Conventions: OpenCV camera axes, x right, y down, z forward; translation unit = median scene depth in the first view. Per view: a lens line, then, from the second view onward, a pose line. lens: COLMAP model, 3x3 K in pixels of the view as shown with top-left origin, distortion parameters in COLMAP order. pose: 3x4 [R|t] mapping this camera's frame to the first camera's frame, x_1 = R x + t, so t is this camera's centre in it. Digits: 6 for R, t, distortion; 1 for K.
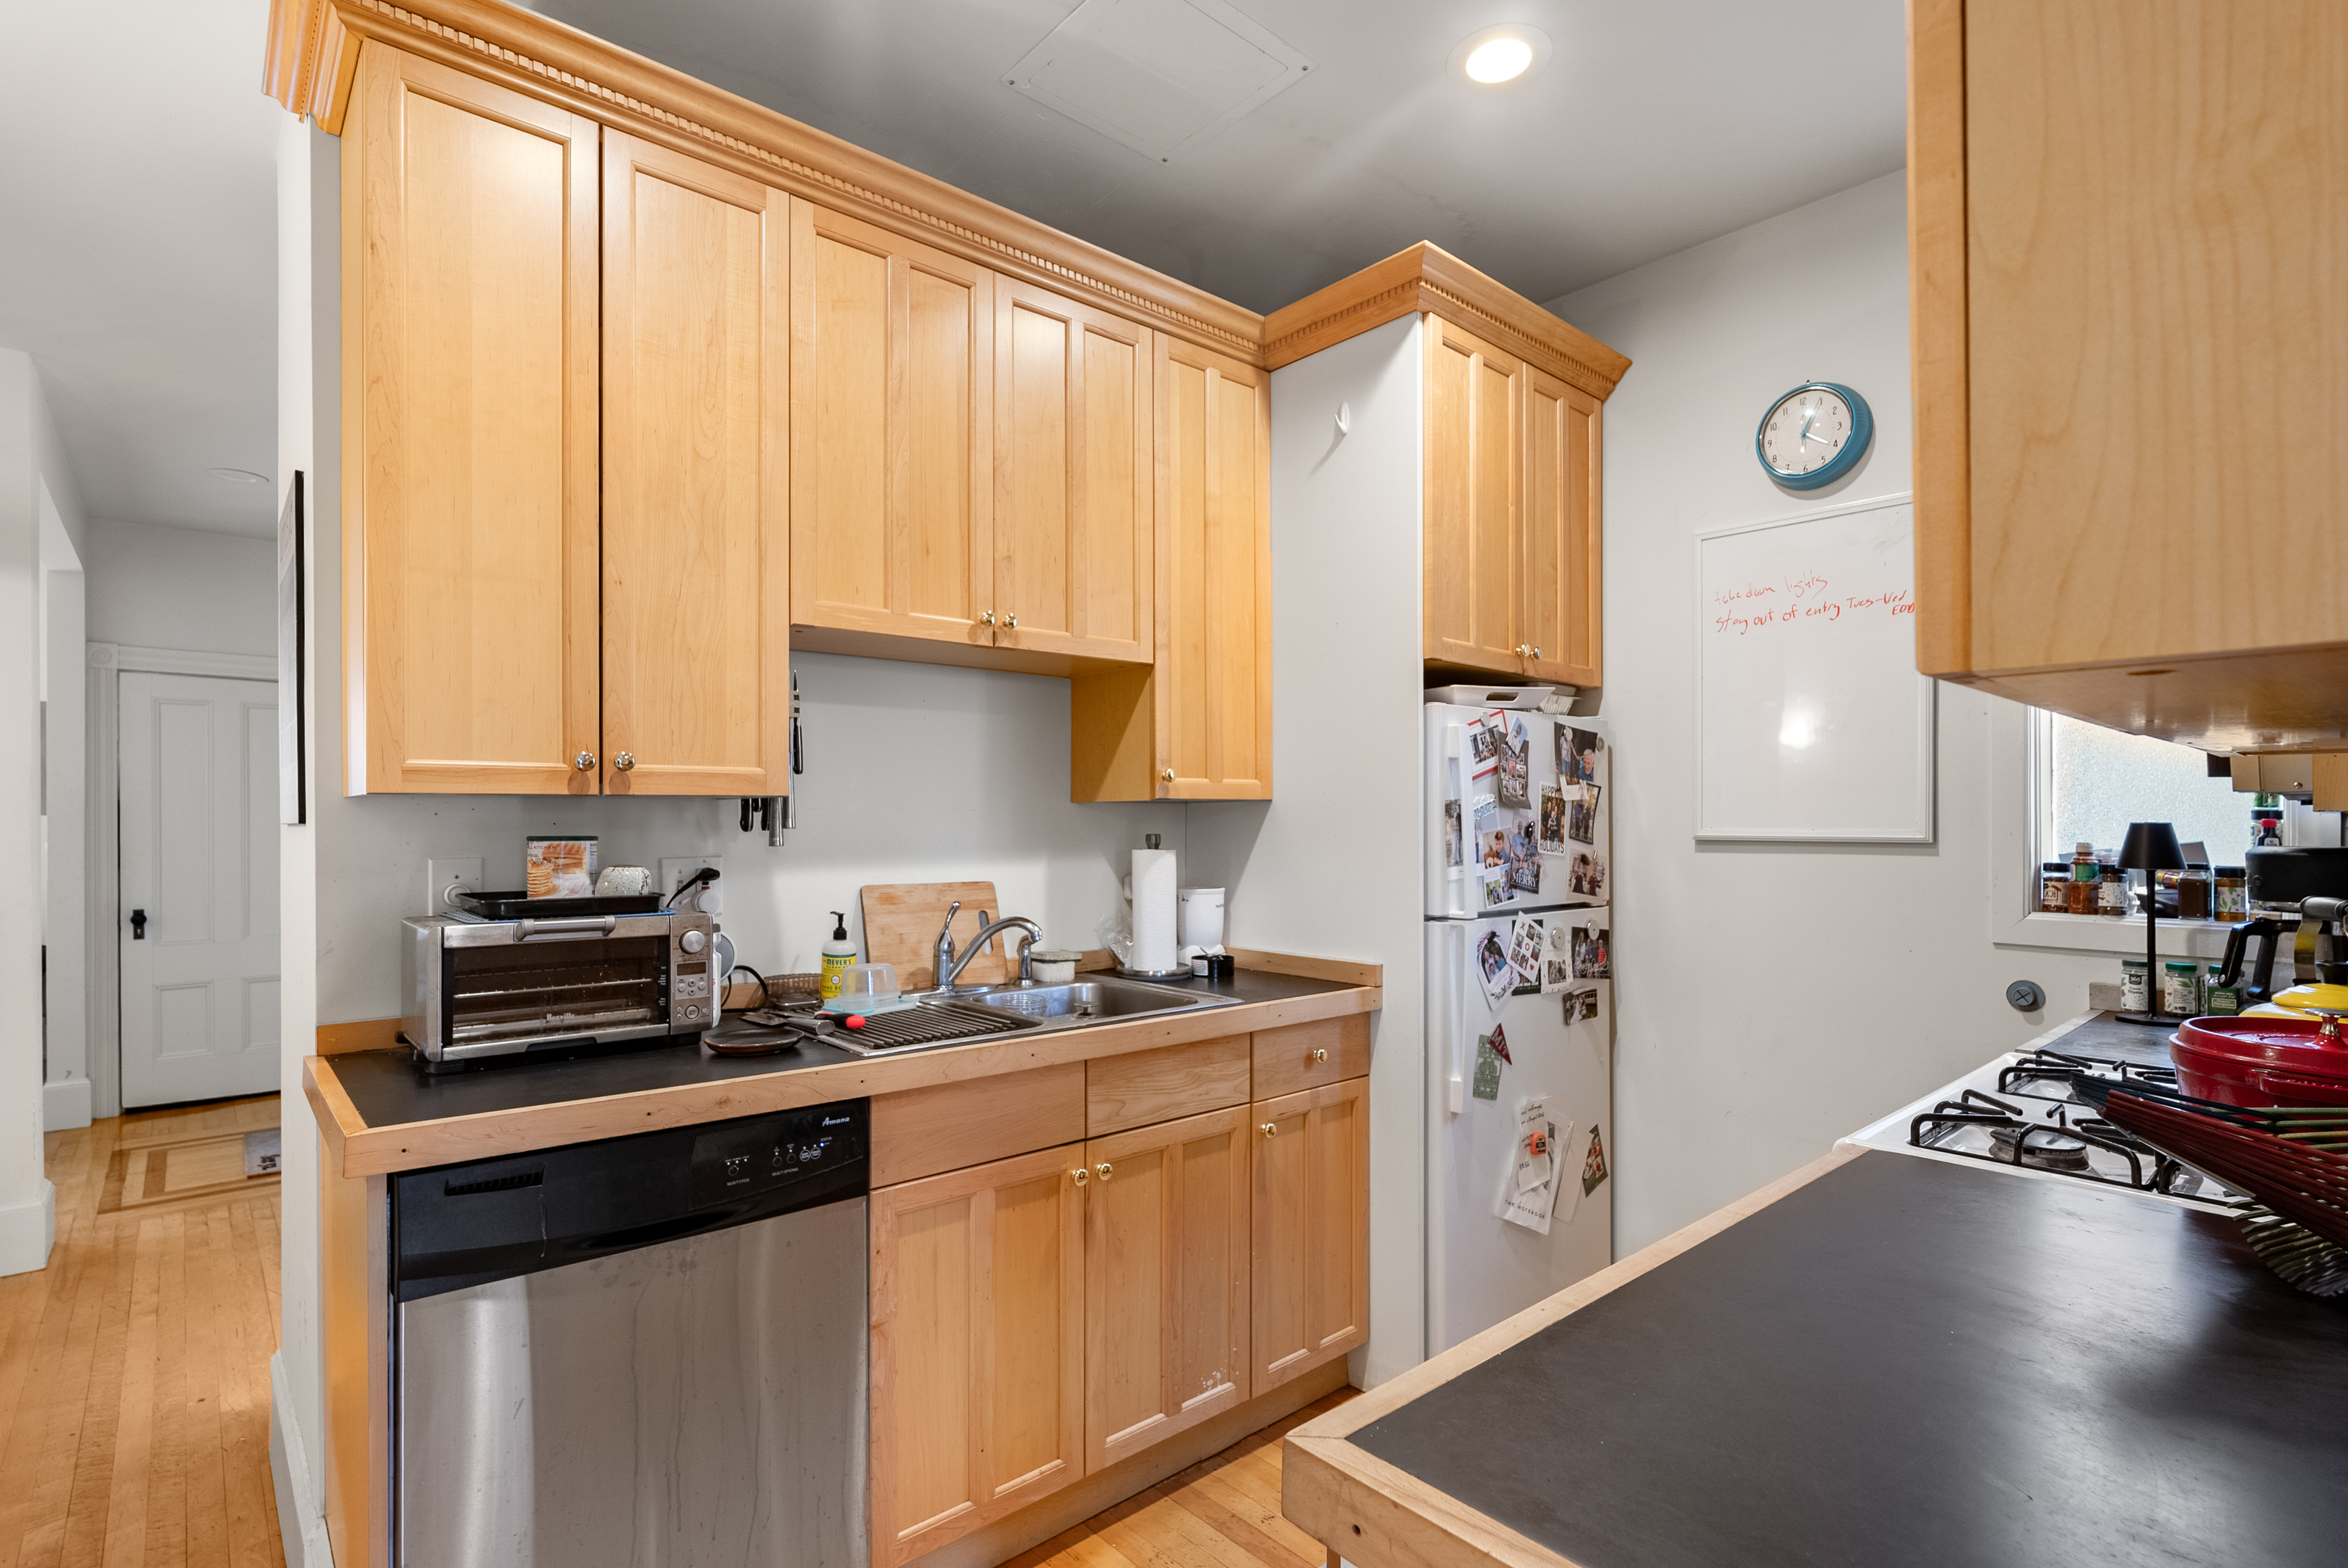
lens RADIAL K [[1111.7, 0, 1152.2], [0, 1111.7, 802.7], [0, 0, 1]] dist [-0.004815, -0.002048]
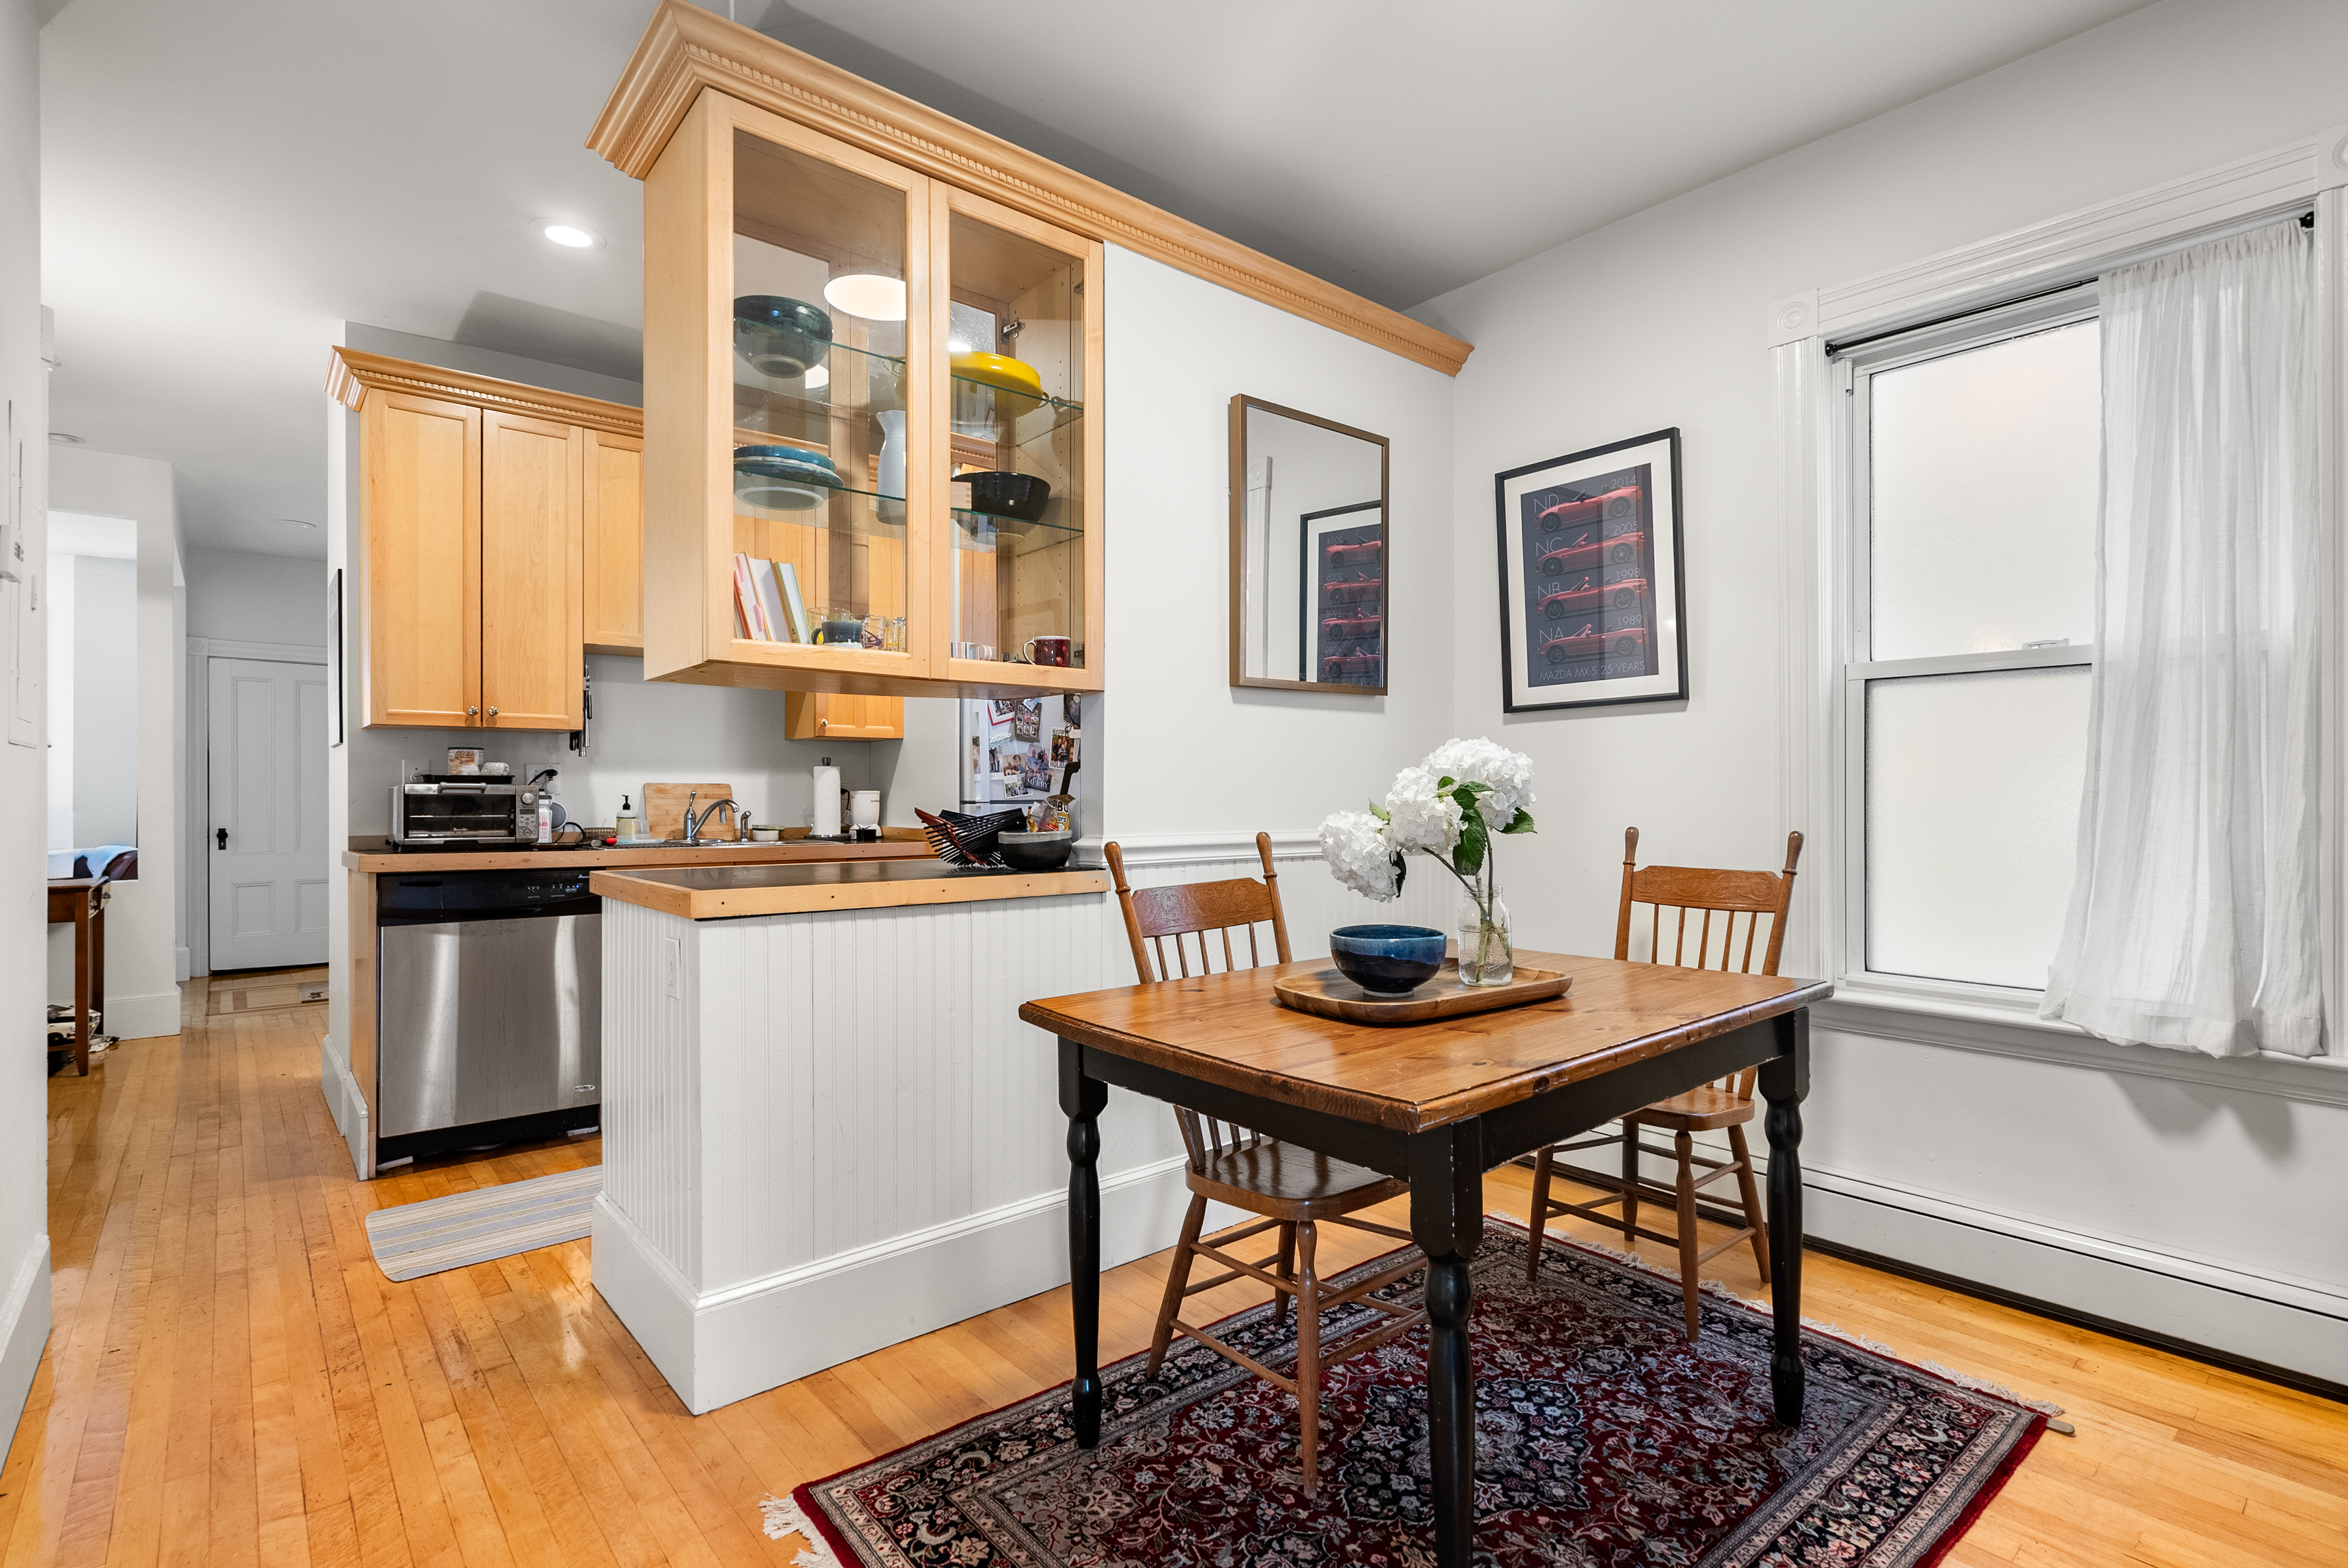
lens RADIAL K [[1111.7, 0, 1156.6], [0, 1111.7, 774.1], [0, 0, 1]] dist [-0.004815, -0.002048]
pose [[0.999875, -0.000019, -0.015789, 0.670351], [0.000019, 1.000000, -0.000034, 0.067136], [0.015789, 0.000033, 0.999875, -0.890865]]
